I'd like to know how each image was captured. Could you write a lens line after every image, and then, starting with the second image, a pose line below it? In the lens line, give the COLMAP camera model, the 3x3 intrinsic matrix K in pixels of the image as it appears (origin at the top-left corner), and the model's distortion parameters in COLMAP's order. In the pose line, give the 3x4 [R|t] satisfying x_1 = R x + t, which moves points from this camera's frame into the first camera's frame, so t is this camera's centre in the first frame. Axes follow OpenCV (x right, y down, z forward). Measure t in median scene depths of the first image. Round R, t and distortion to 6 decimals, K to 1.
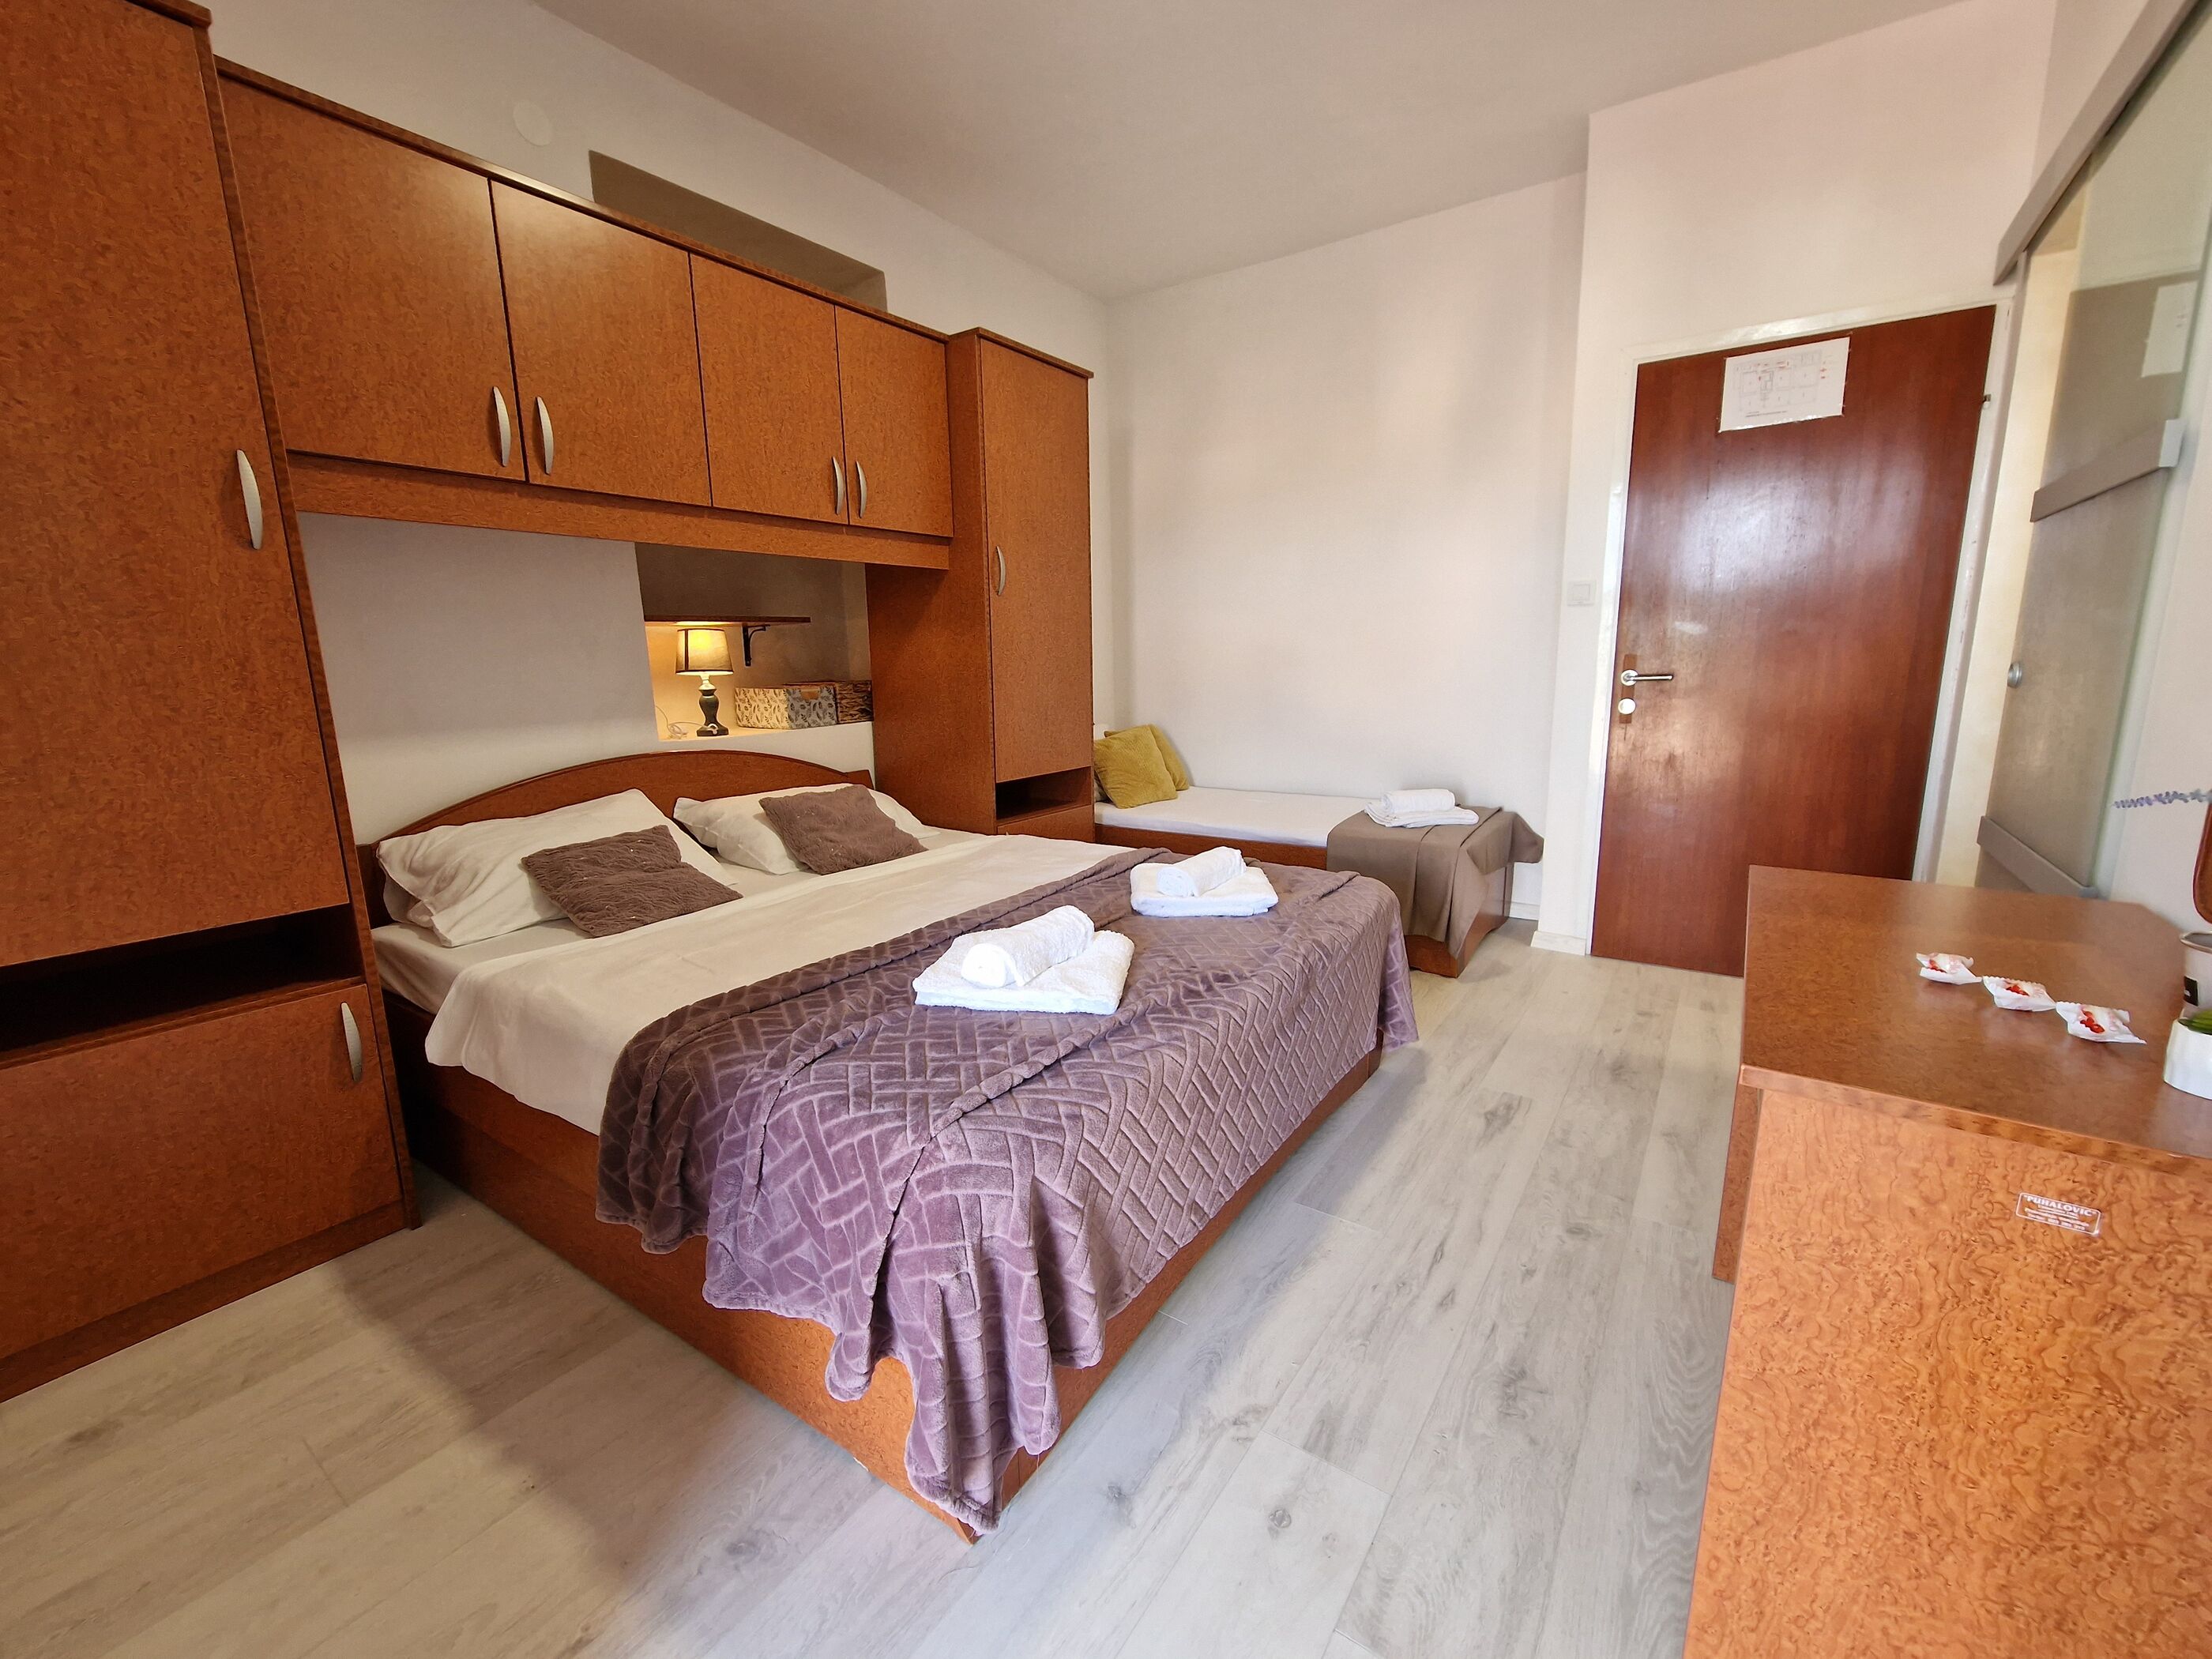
lens RADIAL K [[901.4, 0, 1112.8], [0, 901.4, 827.9], [0, 0, 1]] dist [-0.011825, -0.000365]
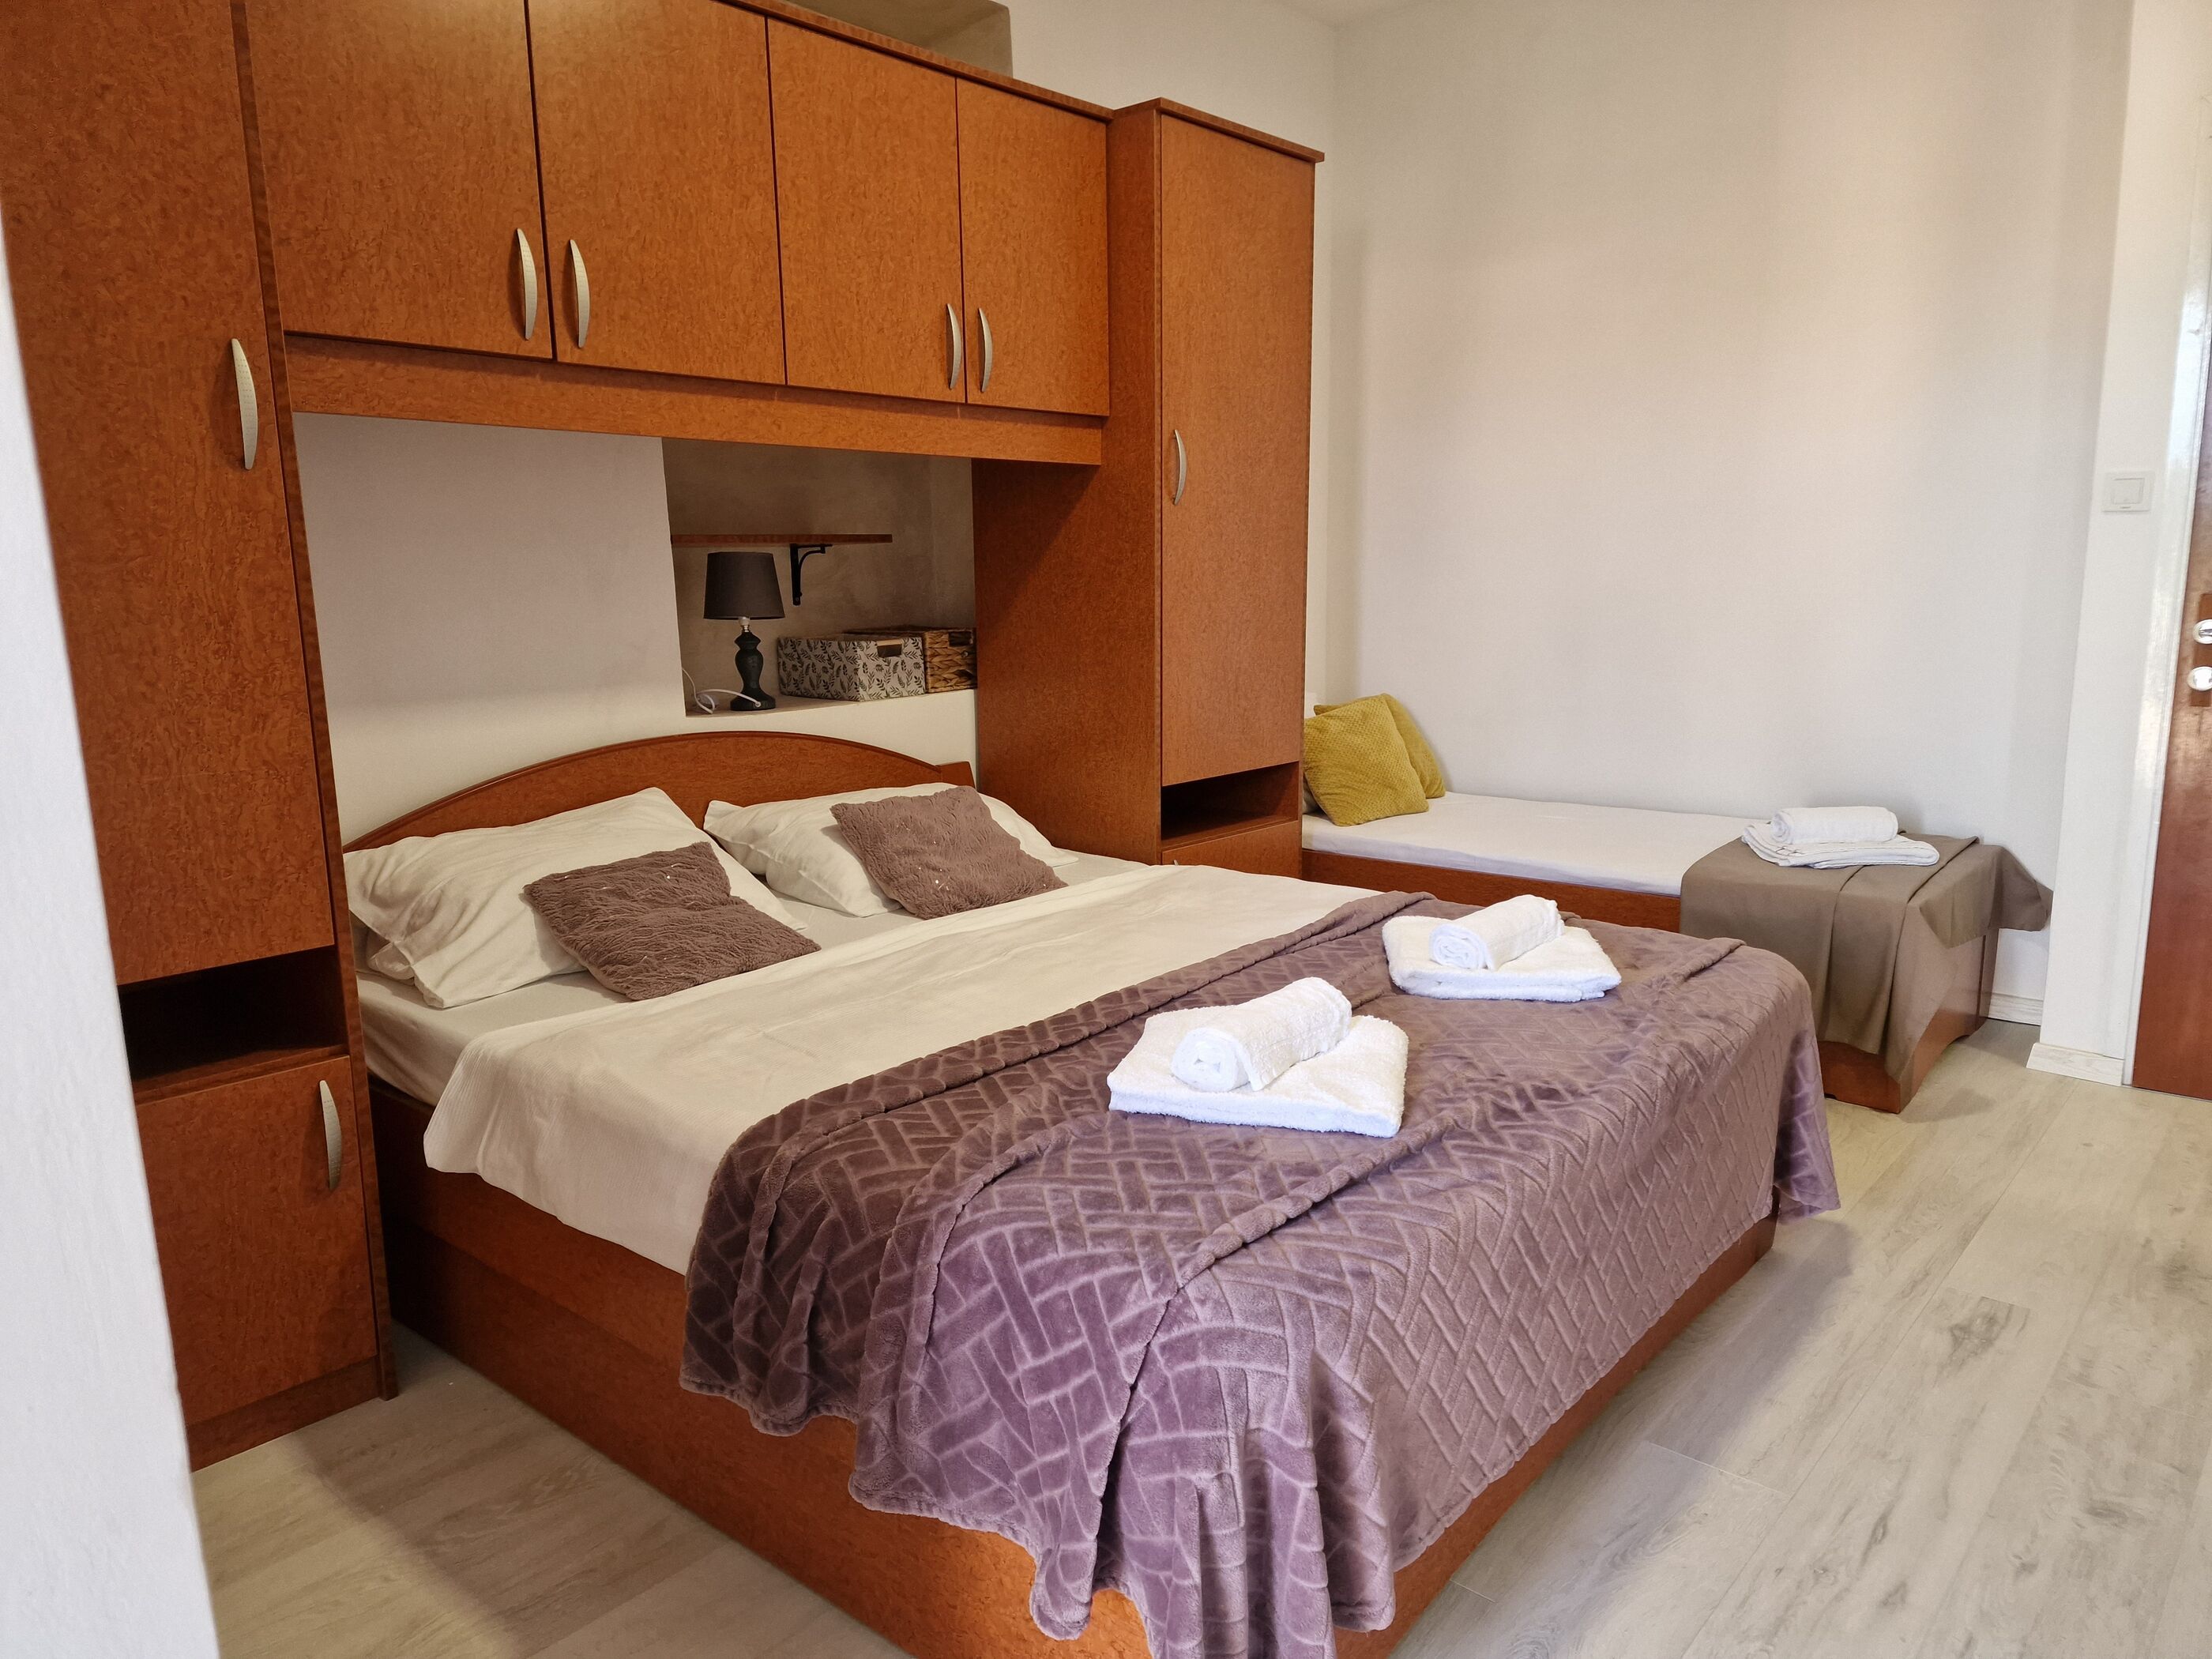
lens RADIAL K [[1460.5, 0, 1120.4], [0, 1460.5, 834.7], [0, 0, 1]] dist [0.054469, -0.059107]
pose [[0.993723, 0.022383, -0.109611, -0.082188], [-0.023059, 0.999722, -0.004907, -0.015261], [0.109471, 0.007404, 0.993962, -0.139318]]
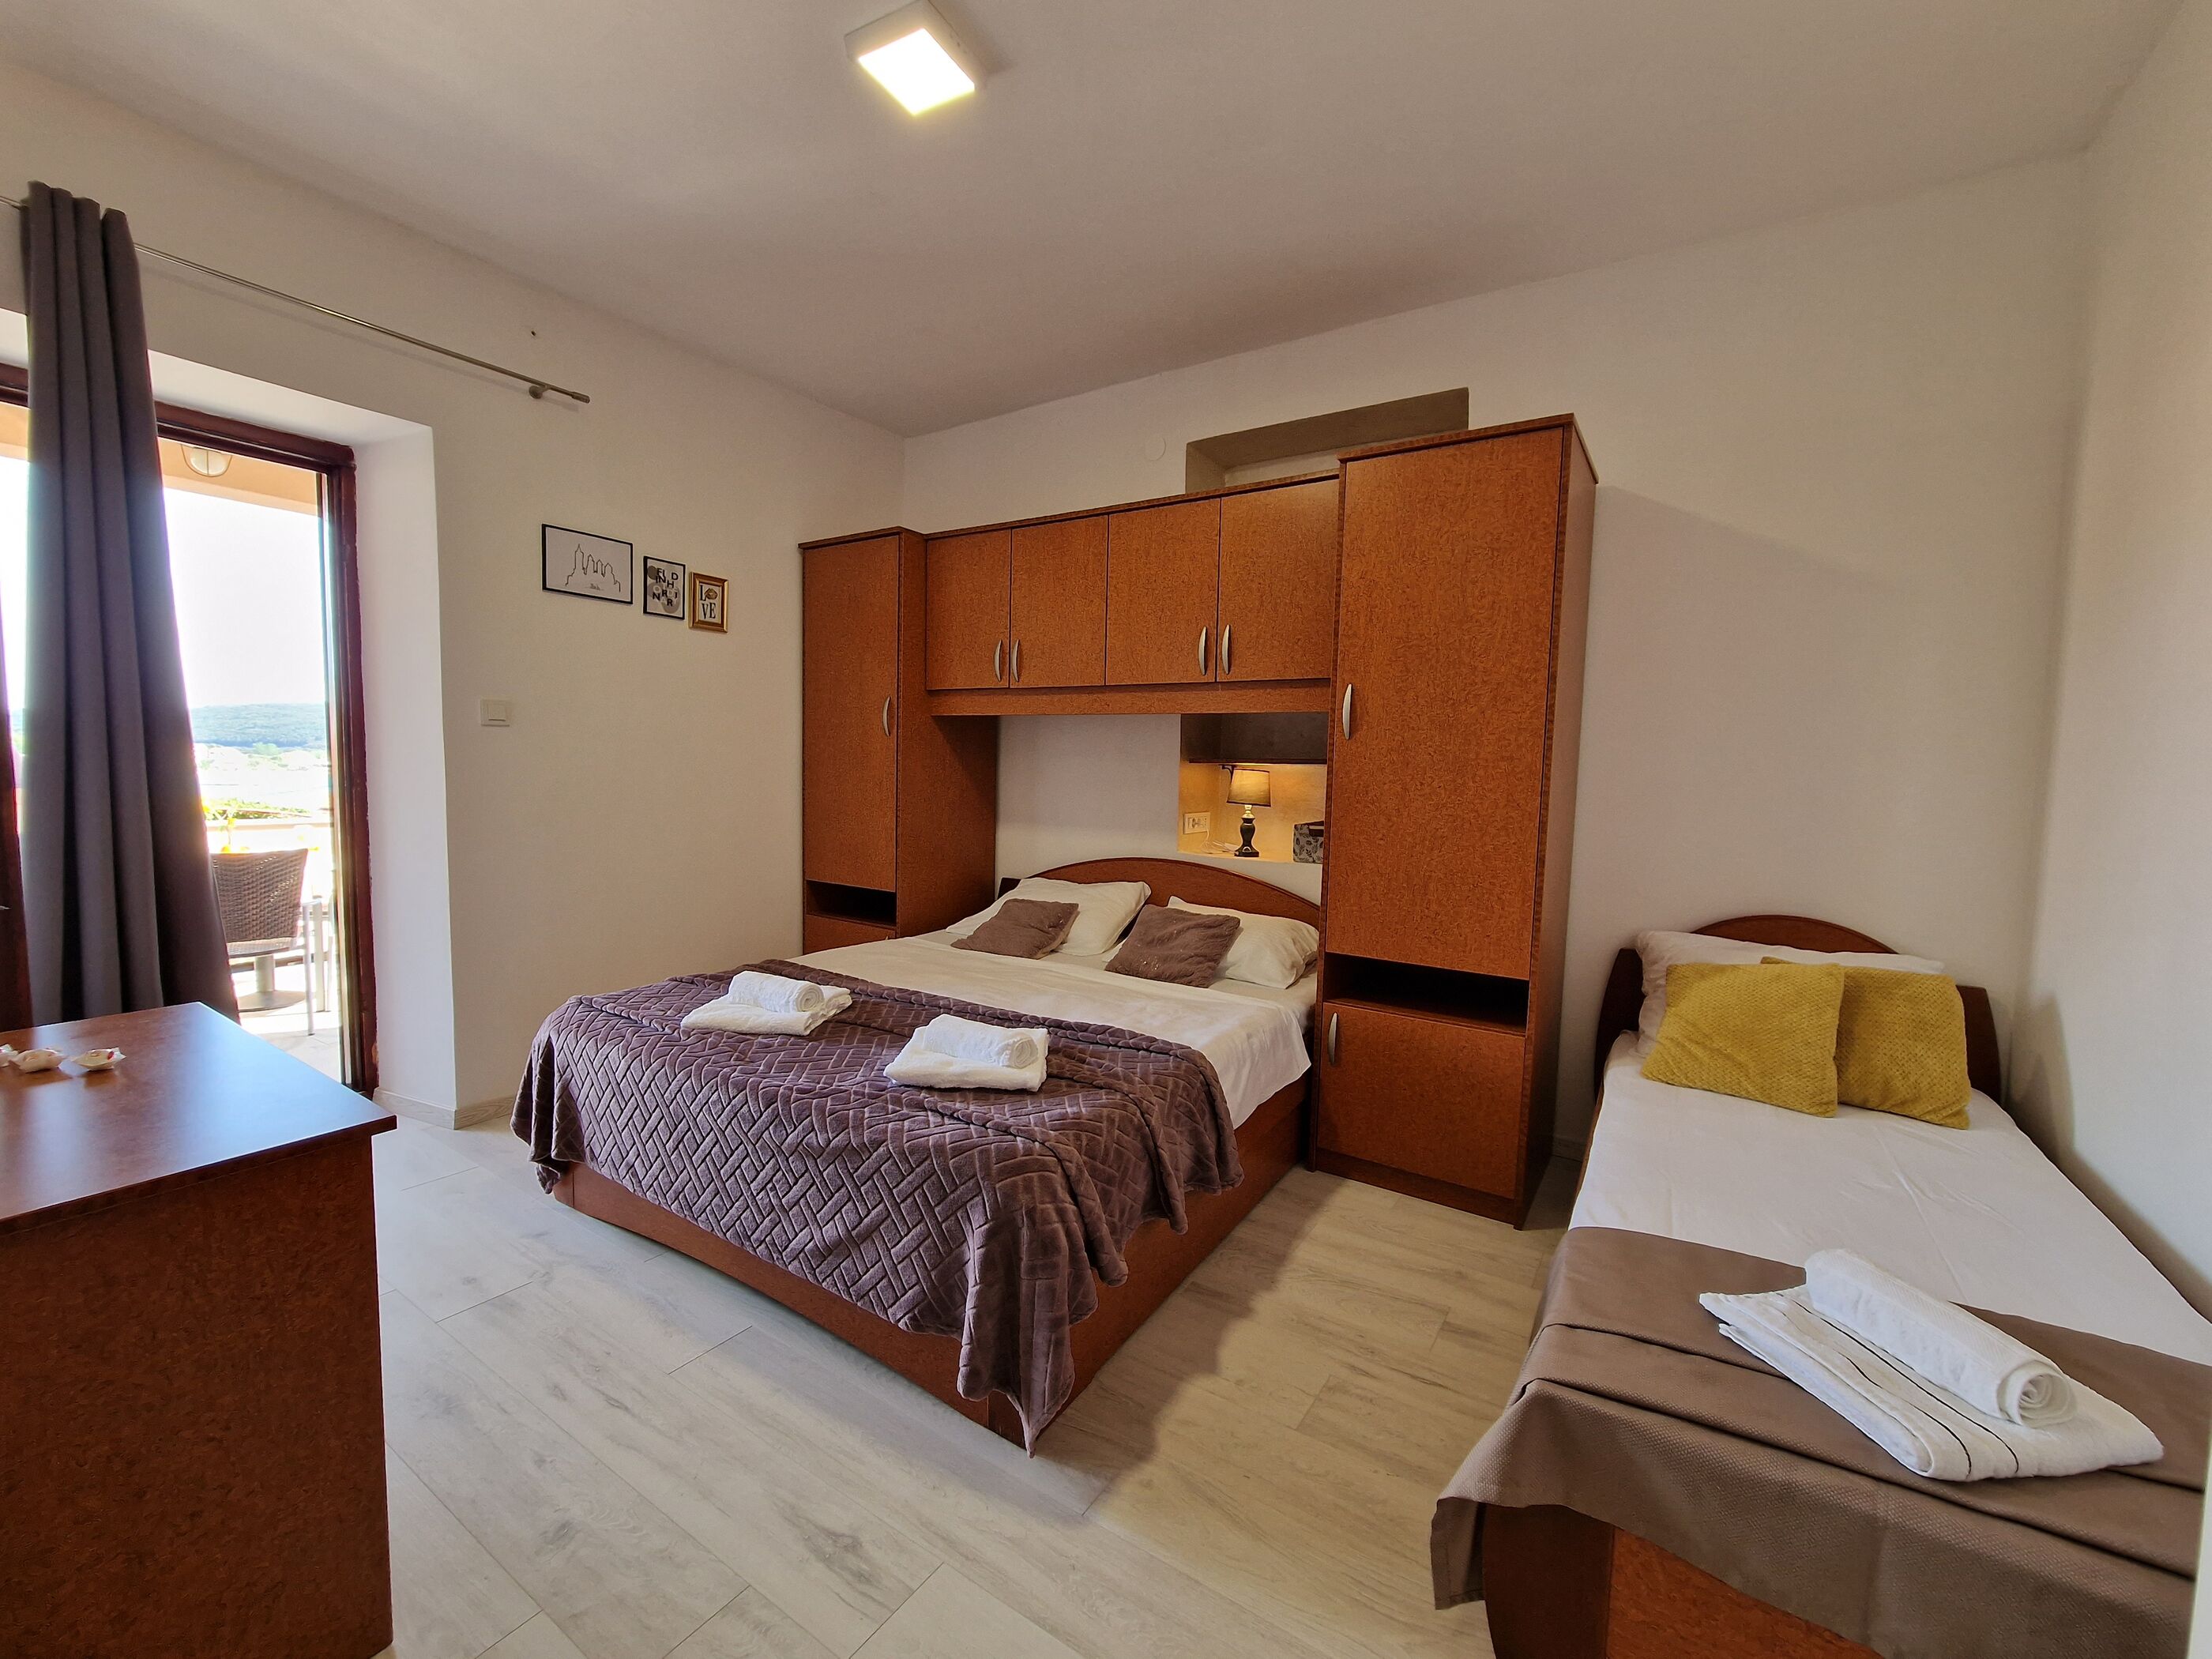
lens RADIAL K [[901.4, 0, 1112.8], [0, 901.4, 827.9], [0, 0, 1]] dist [-0.011825, -0.000365]
pose [[0.039682, 0.088910, -0.995249, 1.353348], [-0.211856, 0.974137, 0.078577, -0.360635], [0.976495, 0.207732, 0.057491, 1.379033]]
